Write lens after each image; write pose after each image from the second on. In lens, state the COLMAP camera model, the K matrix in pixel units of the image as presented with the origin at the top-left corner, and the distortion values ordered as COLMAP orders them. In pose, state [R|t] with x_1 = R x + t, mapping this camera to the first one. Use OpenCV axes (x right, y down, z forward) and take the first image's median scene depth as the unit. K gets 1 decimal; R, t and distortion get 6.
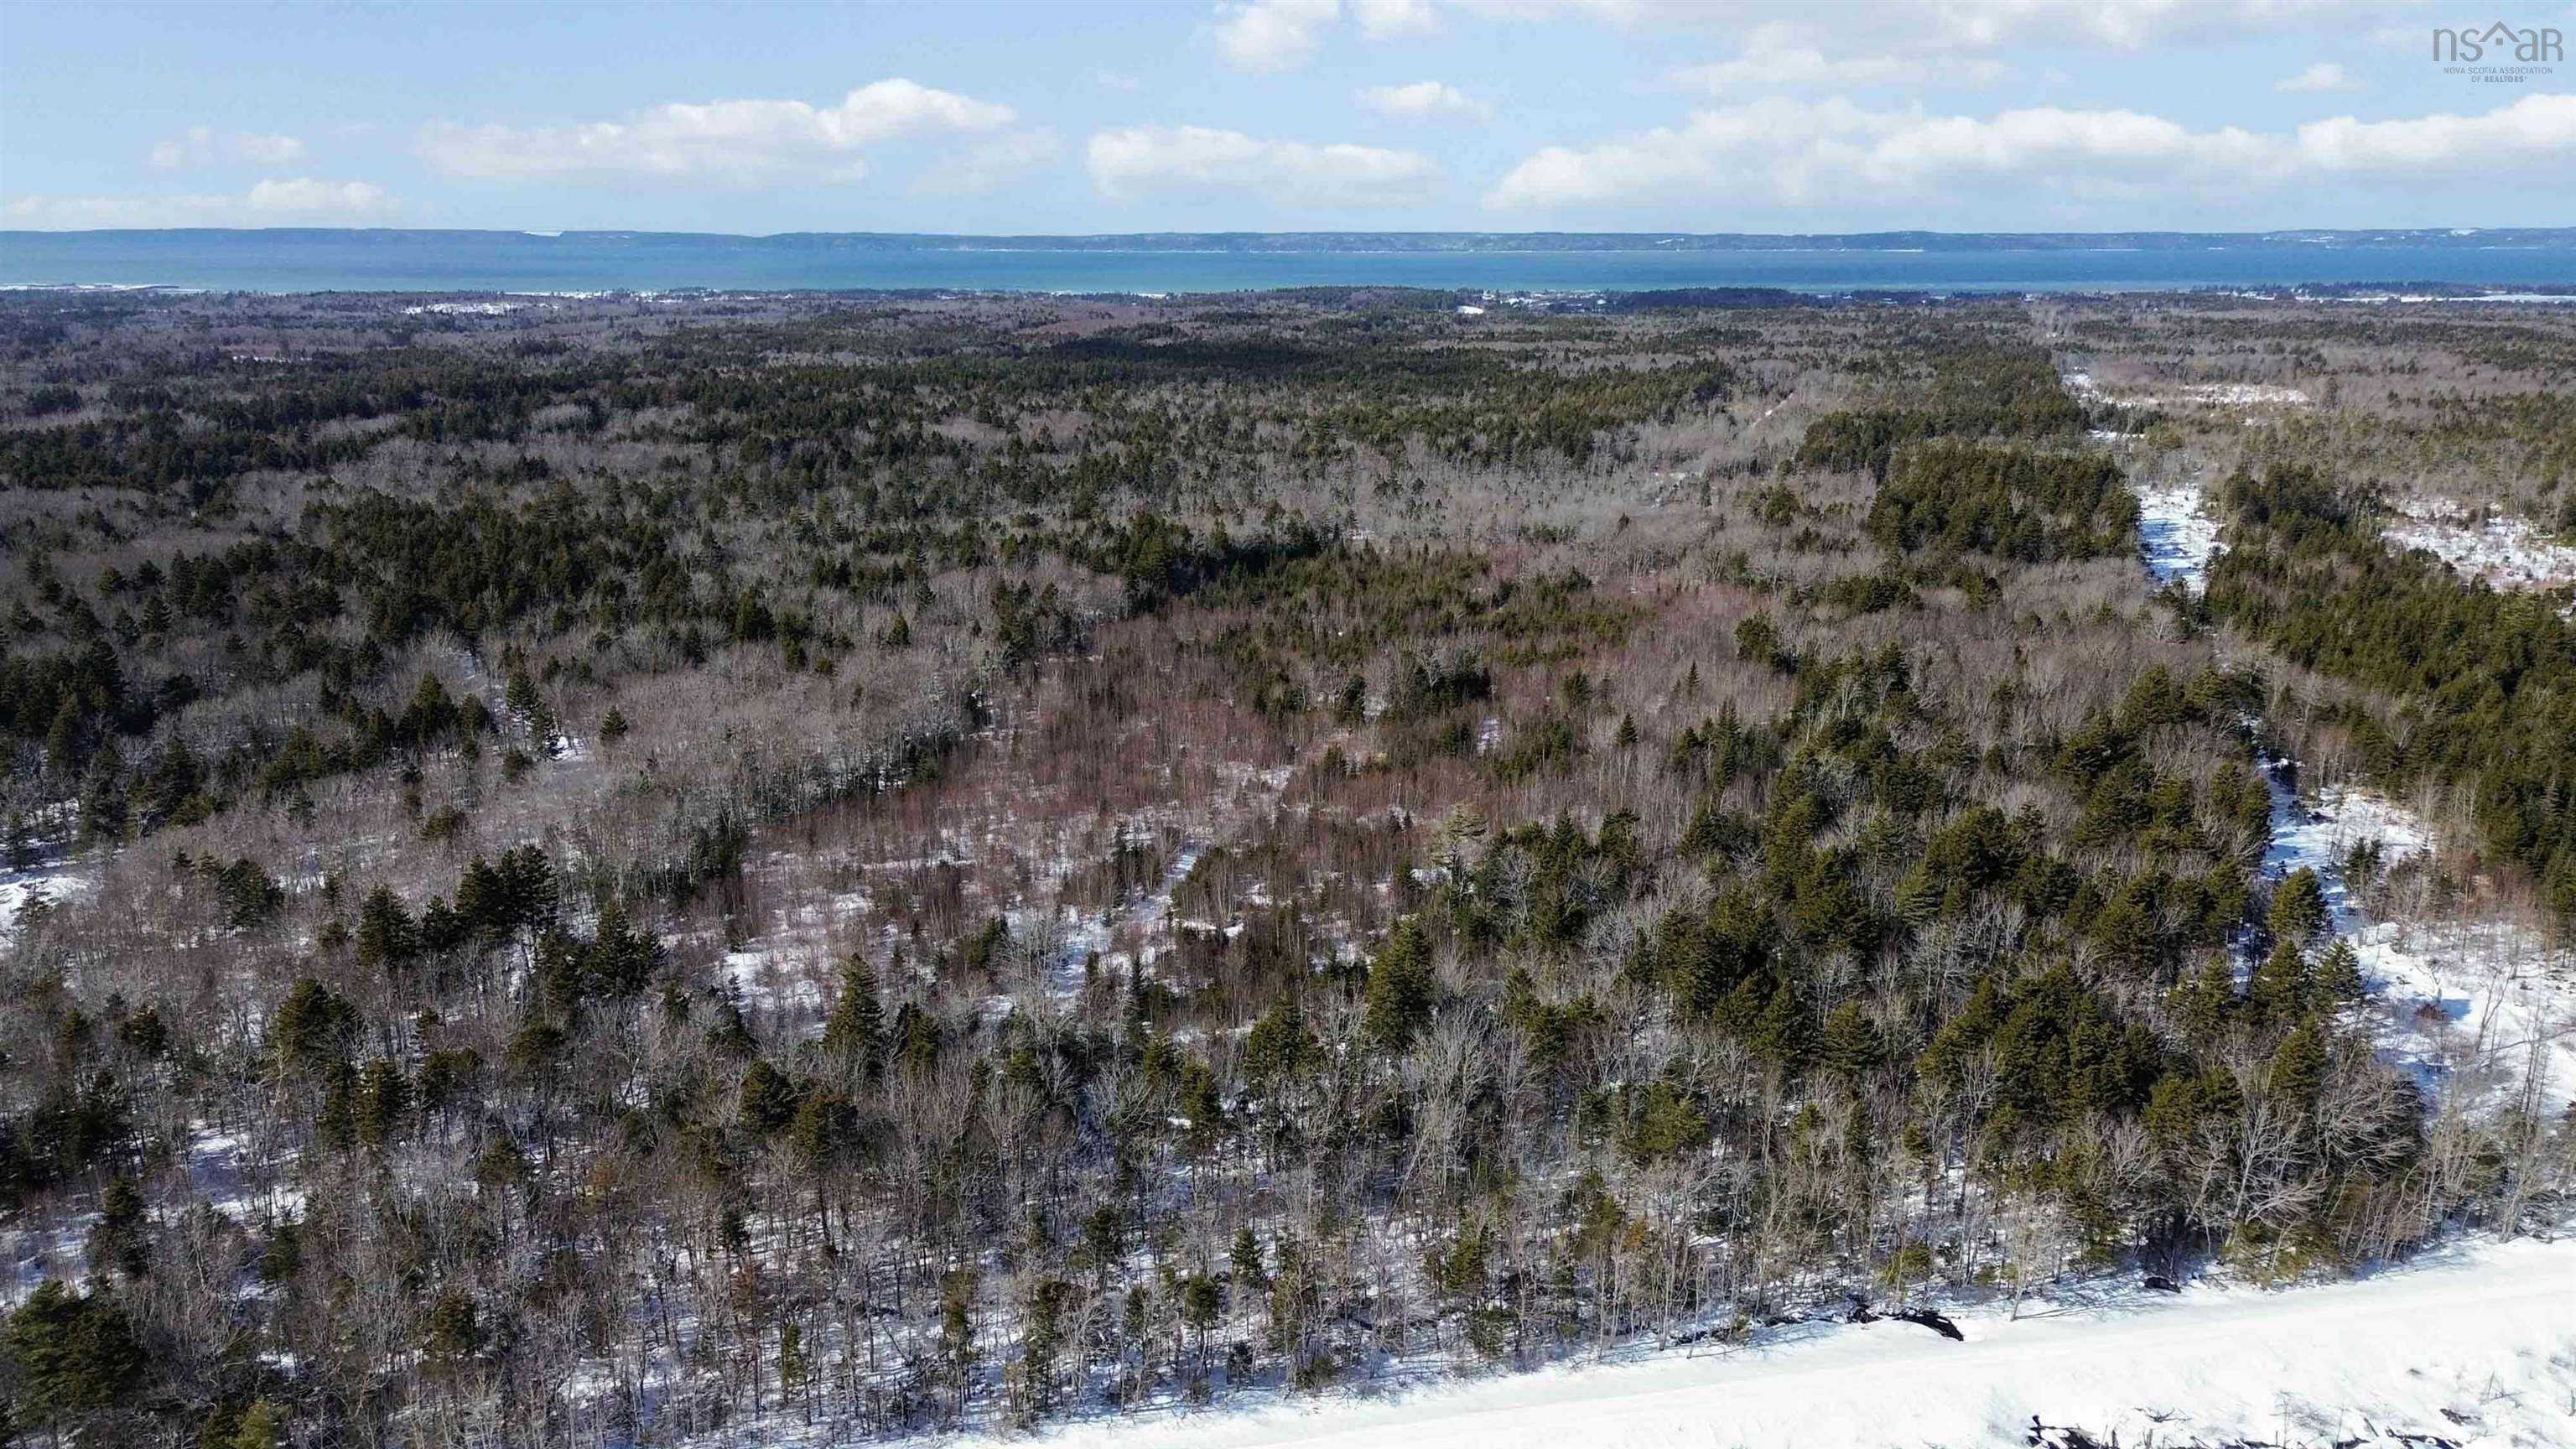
lens RADIAL K [[1864.3, 0, 1296.0], [0, 1864.3, 722.4], [0, 0, 1]] dist [0.070343, -0.068589]
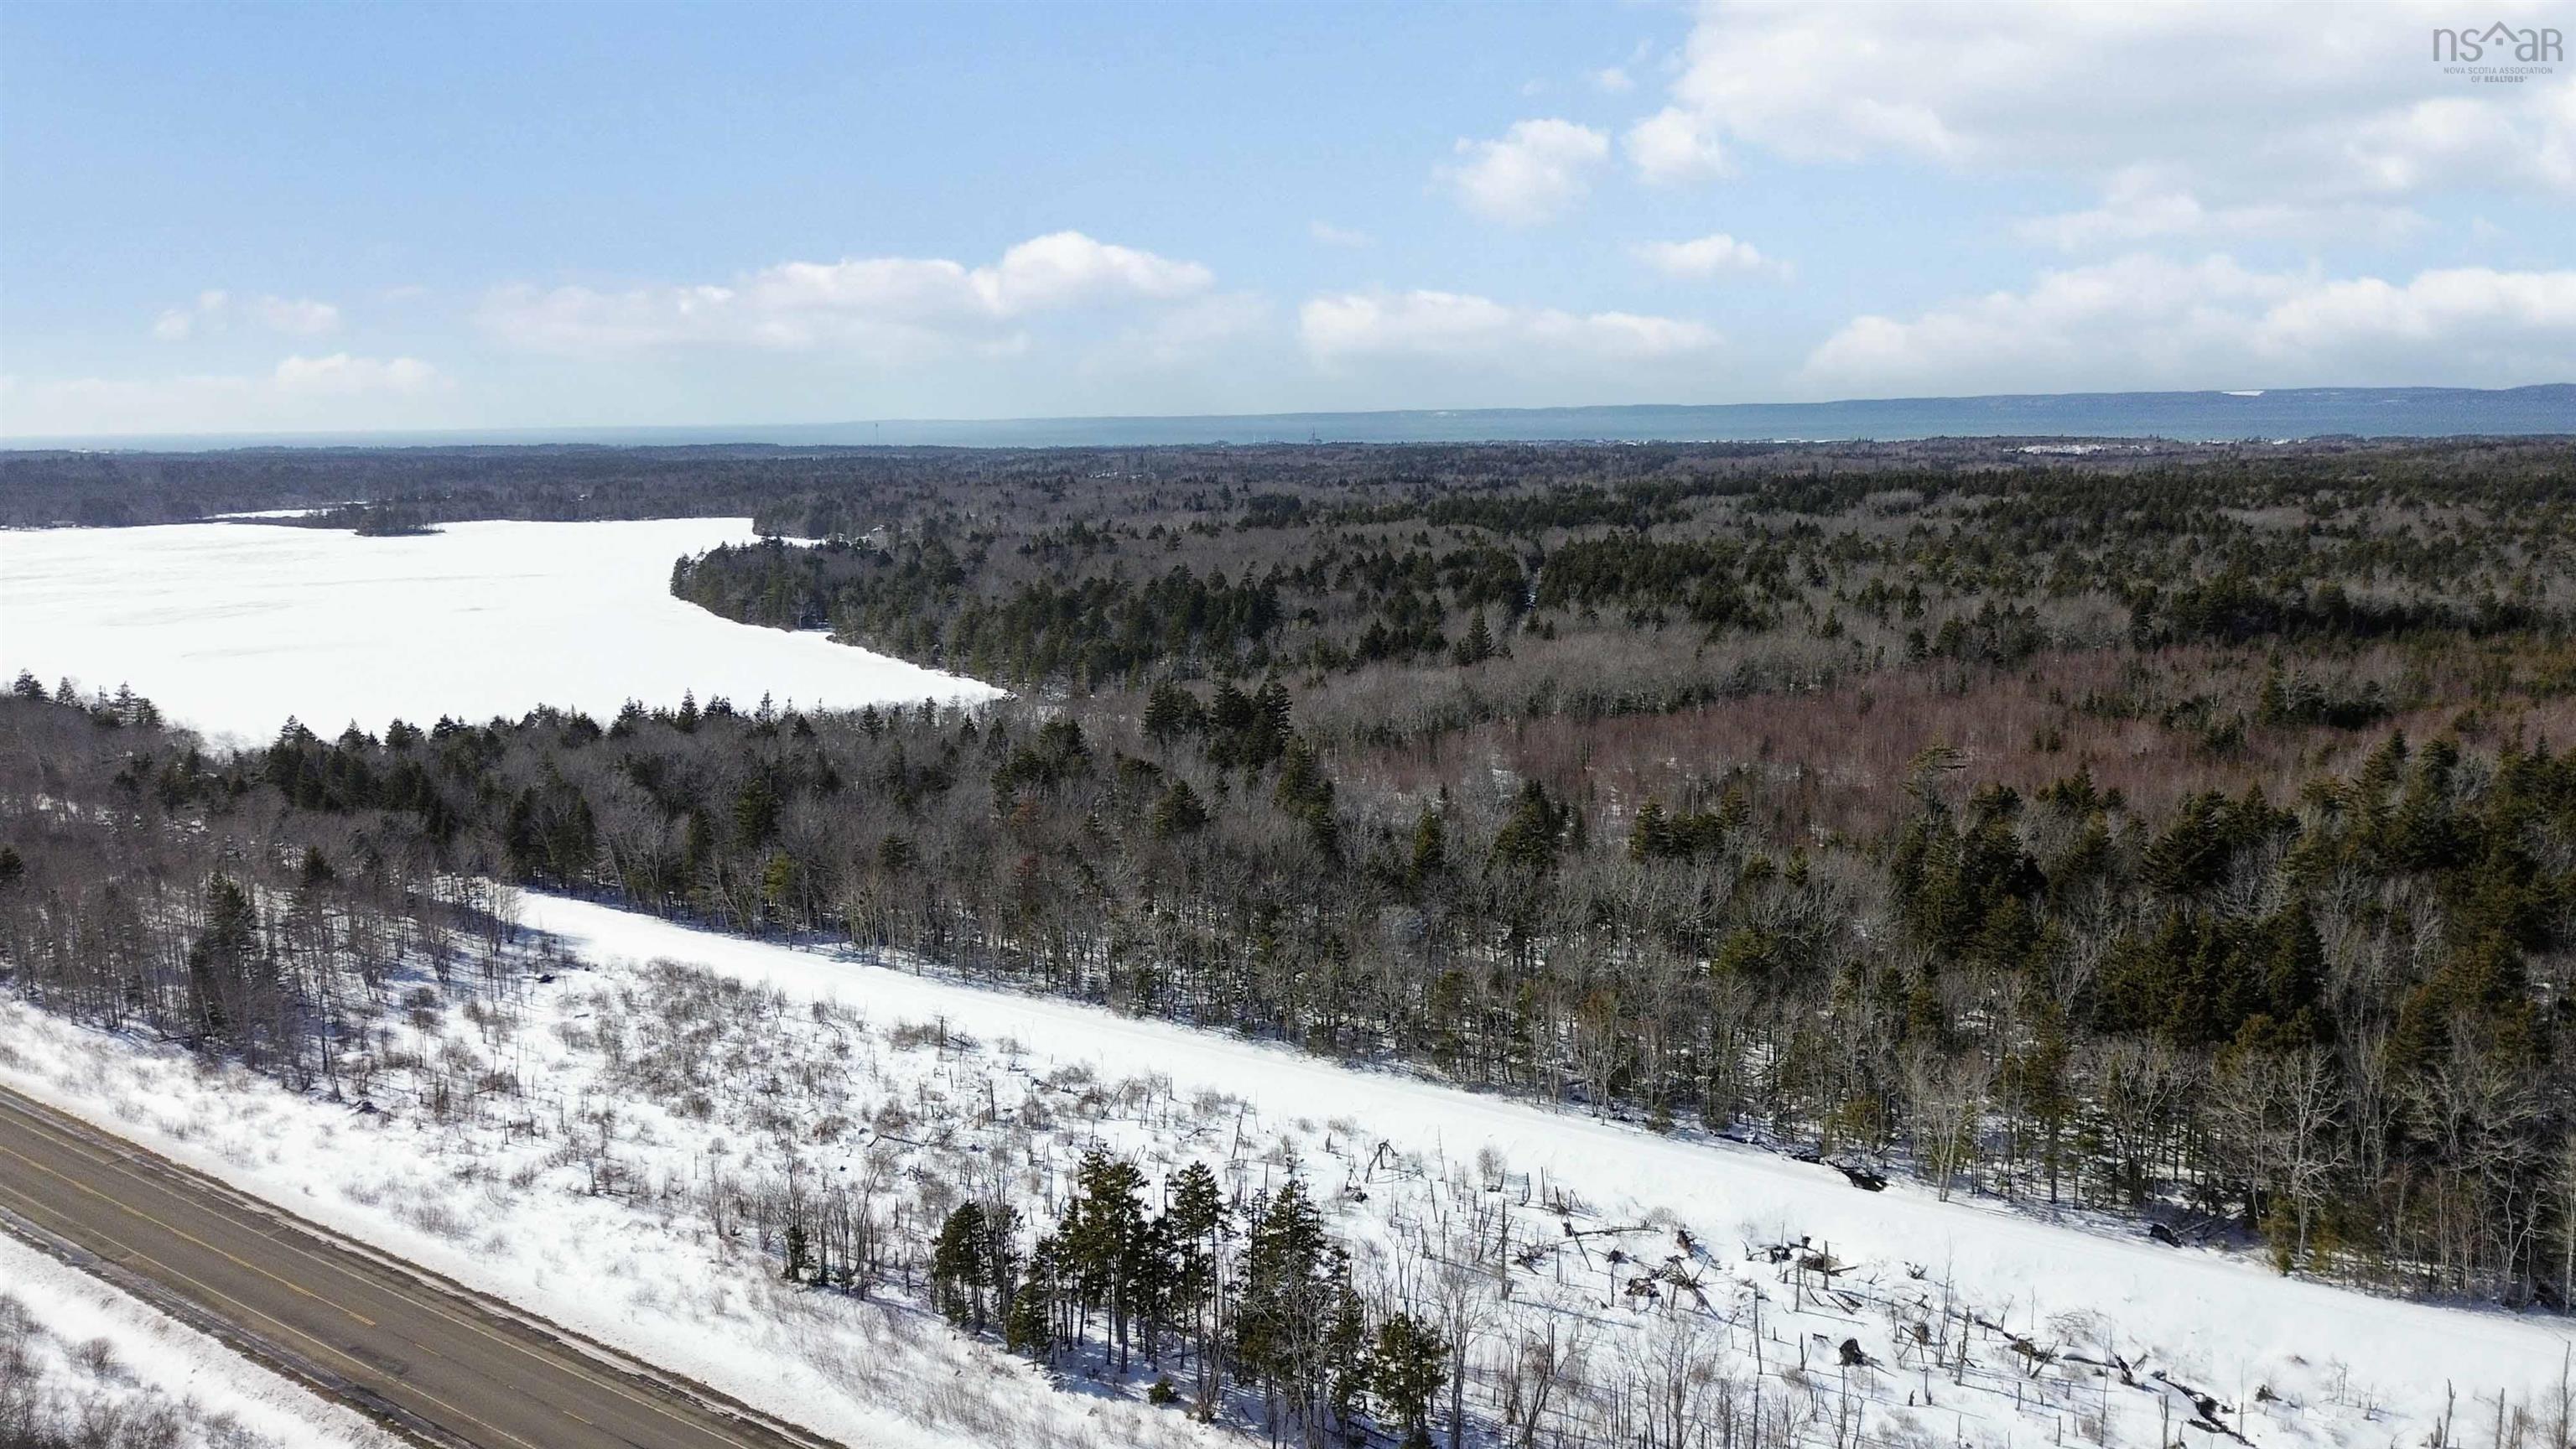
lens RADIAL K [[1908.3, 0, 1288.0], [0, 1908.3, 724.5], [0, 0, 1]] dist [0.074392, -0.069356]
pose [[0.679649, 0.108853, -0.725416, 0.330293], [-0.170554, 0.985276, -0.011947, 0.062464], [0.713435, 0.131842, 0.688207, 0.041125]]
